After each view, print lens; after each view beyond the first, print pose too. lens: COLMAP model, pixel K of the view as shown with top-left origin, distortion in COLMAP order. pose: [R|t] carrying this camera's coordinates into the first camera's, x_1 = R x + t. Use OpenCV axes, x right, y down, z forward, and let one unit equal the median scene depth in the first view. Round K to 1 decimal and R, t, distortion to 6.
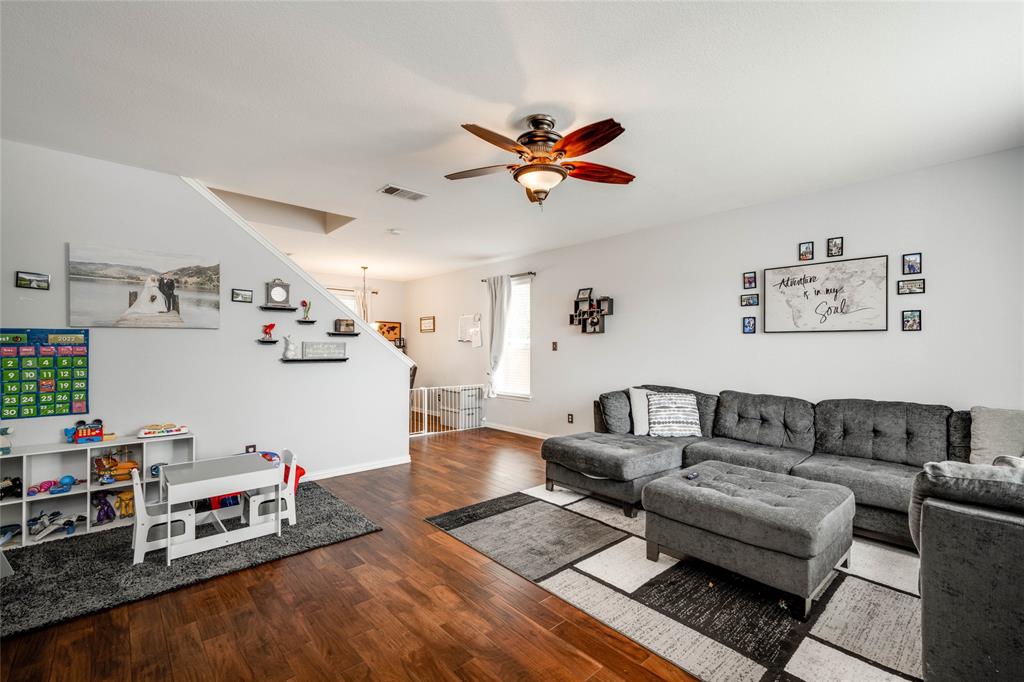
lens RADIAL K [[444.5, 0, 521.2], [0, 444.5, 342.2], [0, 0, 1]] dist [-0.000611, -0.000242]
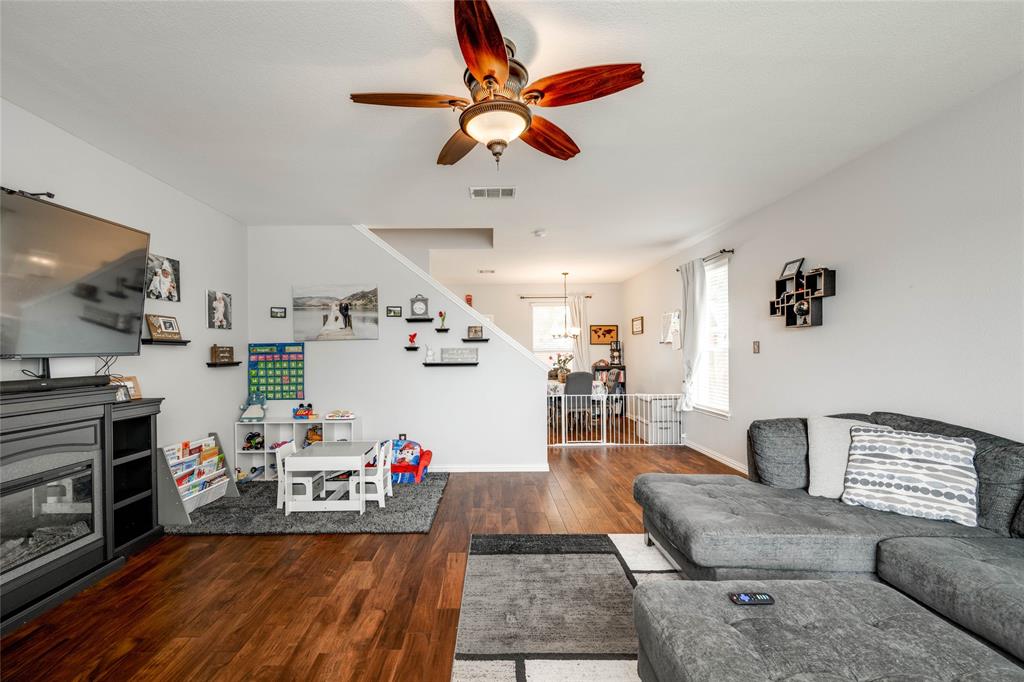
lens RADIAL K [[422.5, 0, 491.0], [0, 422.5, 354.0], [0, 0, 1]] dist [-0.001281, 0.000629]
pose [[0.731372, -0.007493, -0.681938, 0.360885], [0.020919, 0.999716, 0.011450, 0.004777], [0.681658, -0.022639, 0.731320, 0.323476]]
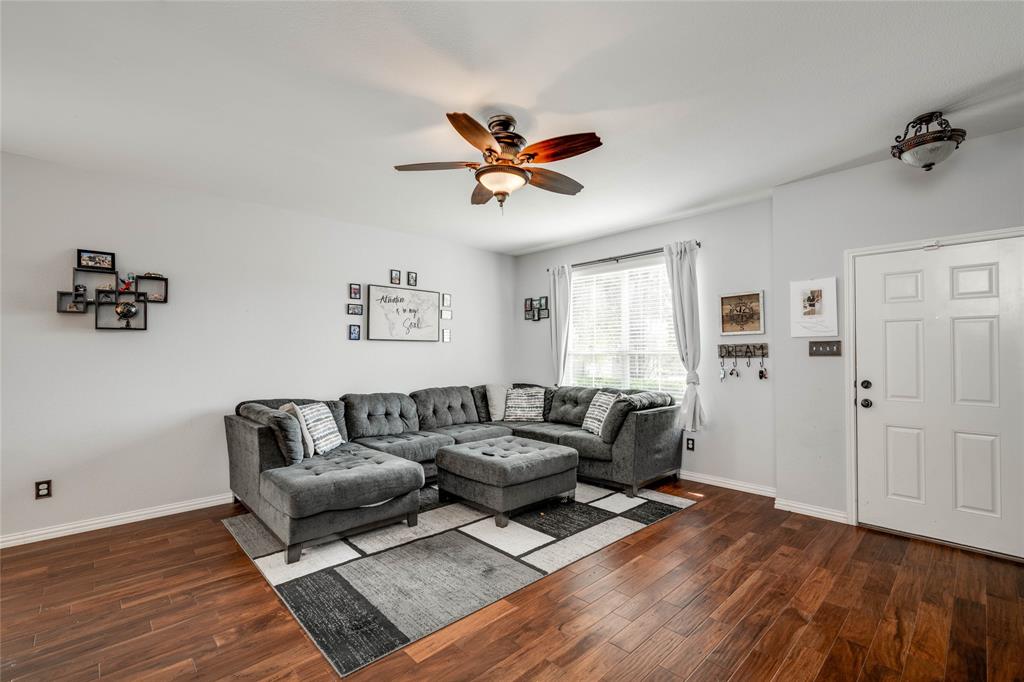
lens RADIAL K [[444.5, 0, 516.1], [0, 444.5, 343.2], [0, 0, 1]] dist [-0.000611, -0.000242]
pose [[-0.011292, 0.017679, 0.999780, -0.646165], [-0.009488, 0.999797, -0.017787, 0.004238], [-0.999891, -0.009687, -0.011122, 0.679088]]
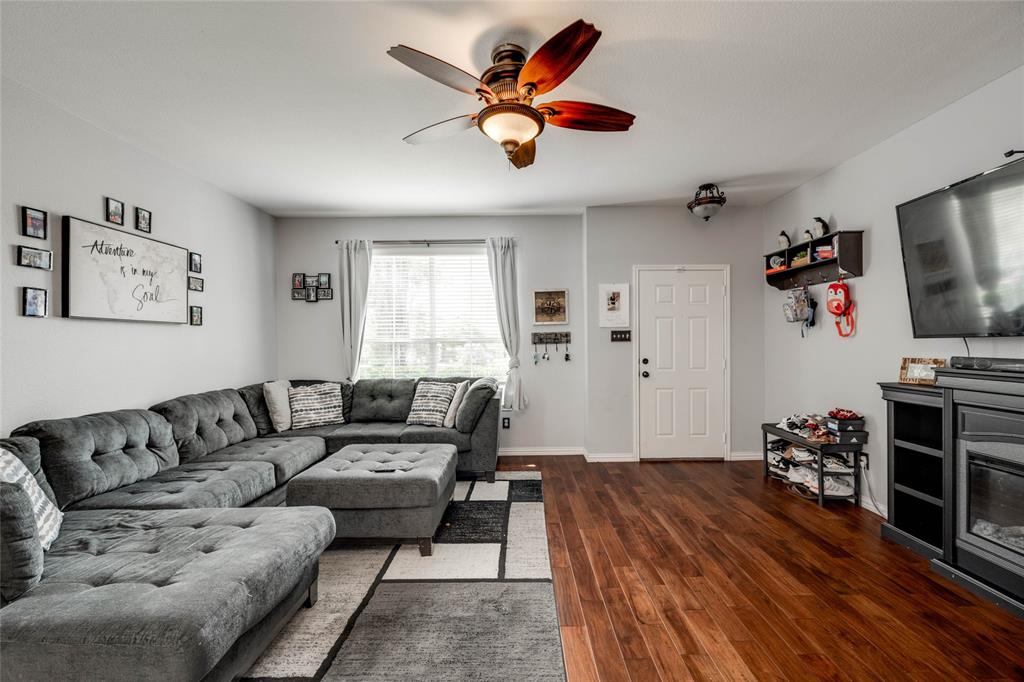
lens RADIAL K [[422.5, 0, 516.1], [0, 422.5, 341.0], [0, 0, 1]] dist [-0.001281, 0.000629]
pose [[-0.730405, 0.000867, 0.683014, -0.336865], [-0.003337, 0.999983, -0.004838, 0.013226], [-0.683006, -0.005813, -0.730389, 1.076546]]
